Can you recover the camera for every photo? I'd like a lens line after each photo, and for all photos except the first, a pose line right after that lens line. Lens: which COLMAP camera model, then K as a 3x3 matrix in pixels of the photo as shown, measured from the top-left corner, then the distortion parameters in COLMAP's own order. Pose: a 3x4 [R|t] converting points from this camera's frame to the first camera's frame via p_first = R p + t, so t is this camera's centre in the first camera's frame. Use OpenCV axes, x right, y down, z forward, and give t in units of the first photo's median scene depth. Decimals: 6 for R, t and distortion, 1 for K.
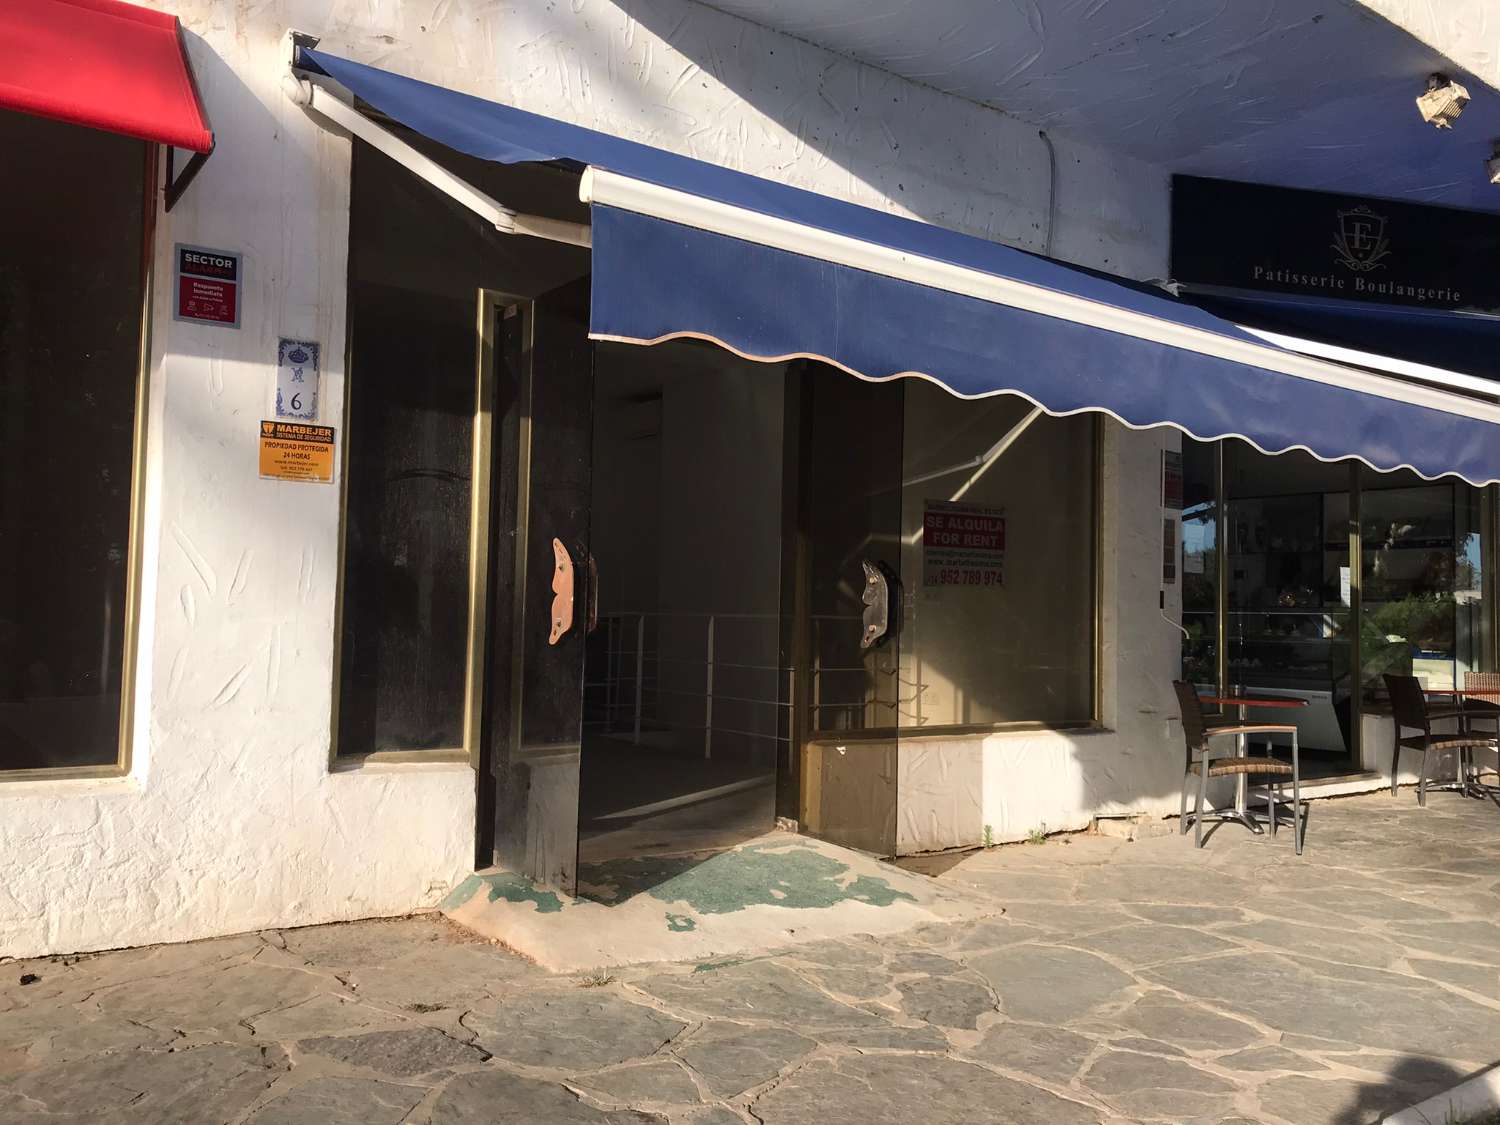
lens RADIAL K [[1235.6, 0, 745.7], [0, 1235.6, 561.3], [0, 0, 1]] dist [0.042807, -0.037508]
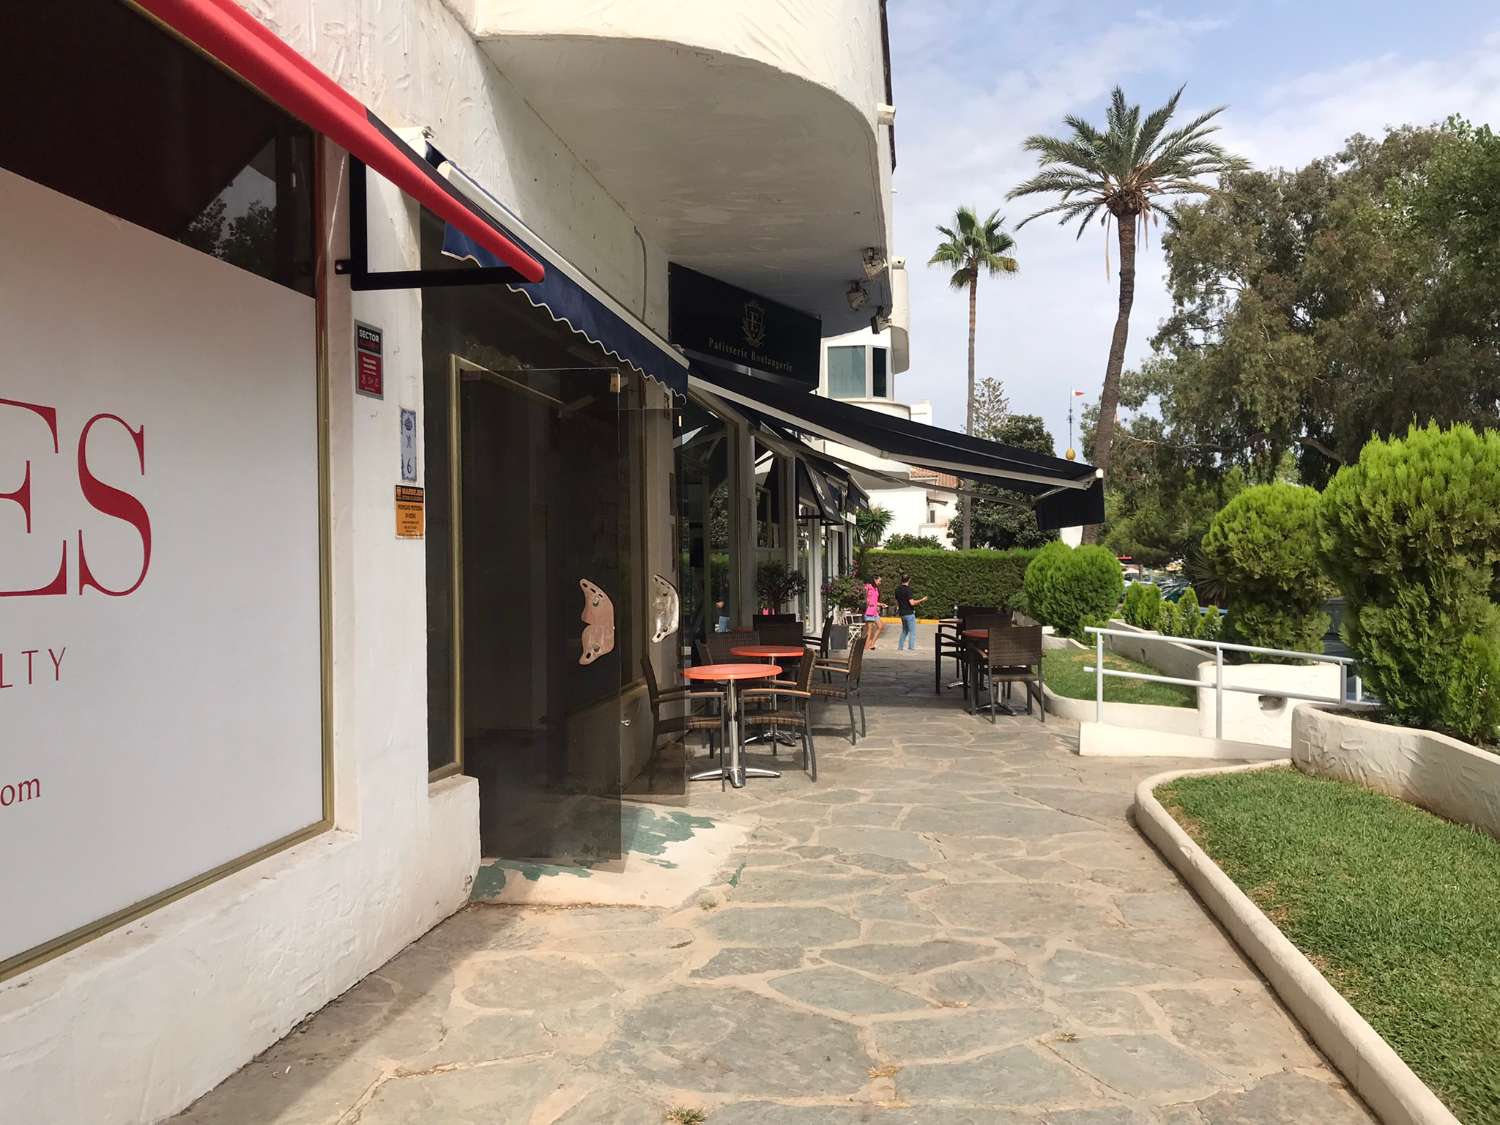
lens RADIAL K [[1235.6, 0, 752.3], [0, 1235.6, 570.9], [0, 0, 1]] dist [0.042807, -0.037508]
pose [[0.687521, -0.039239, 0.725103, -0.941544], [-0.004244, 0.998305, 0.058048, -0.100451], [-0.726152, -0.042986, 0.686189, 0.028596]]
